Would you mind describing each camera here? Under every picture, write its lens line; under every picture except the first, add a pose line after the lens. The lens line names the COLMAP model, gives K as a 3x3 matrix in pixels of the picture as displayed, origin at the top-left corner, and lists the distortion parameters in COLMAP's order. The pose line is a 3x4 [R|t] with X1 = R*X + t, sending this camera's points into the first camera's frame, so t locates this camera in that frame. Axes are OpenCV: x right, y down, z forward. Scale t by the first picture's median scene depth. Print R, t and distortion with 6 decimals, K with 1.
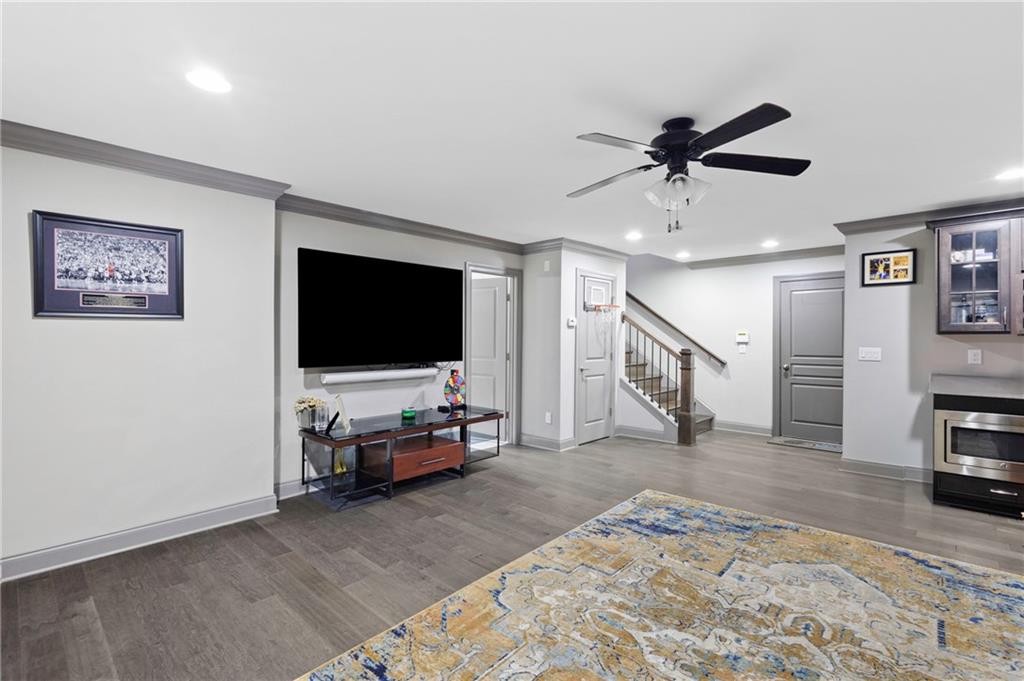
lens RADIAL K [[468.7, 0, 515.3], [0, 468.7, 338.7], [0, 0, 1]] dist [0.010314, -0.000853]
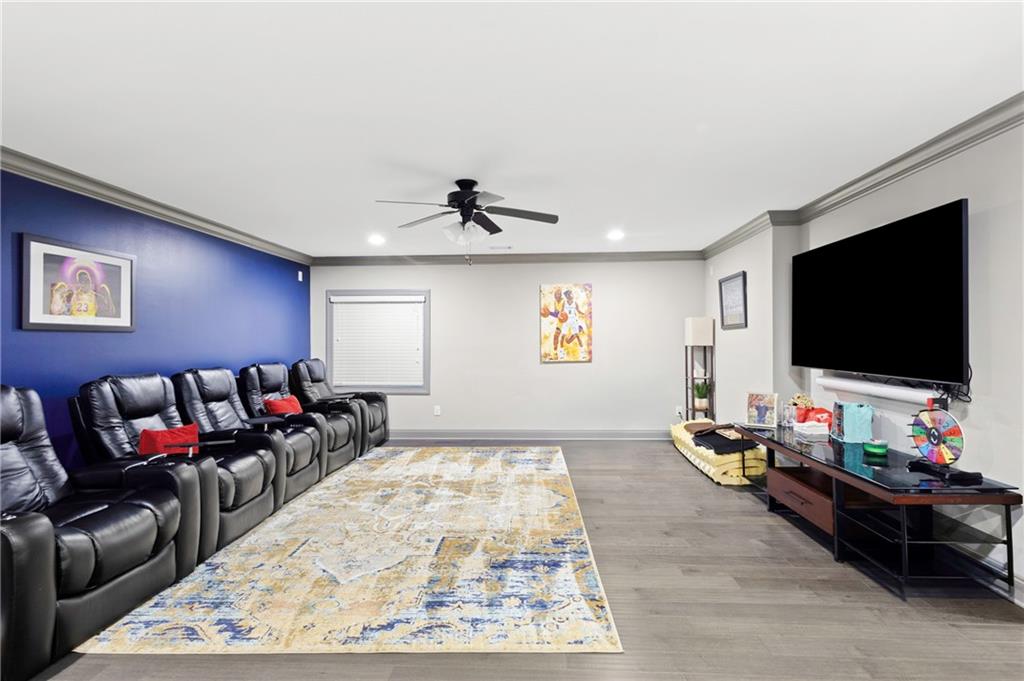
lens RADIAL K [[468.7, 0, 515.3], [0, 468.7, 338.7], [0, 0, 1]] dist [0.010314, -0.000853]
pose [[-0.768259, 0.004604, -0.640122, 0.846679], [0.006728, 0.999977, -0.000883, -0.005390], [0.640103, -0.004985, -0.768273, 1.629977]]
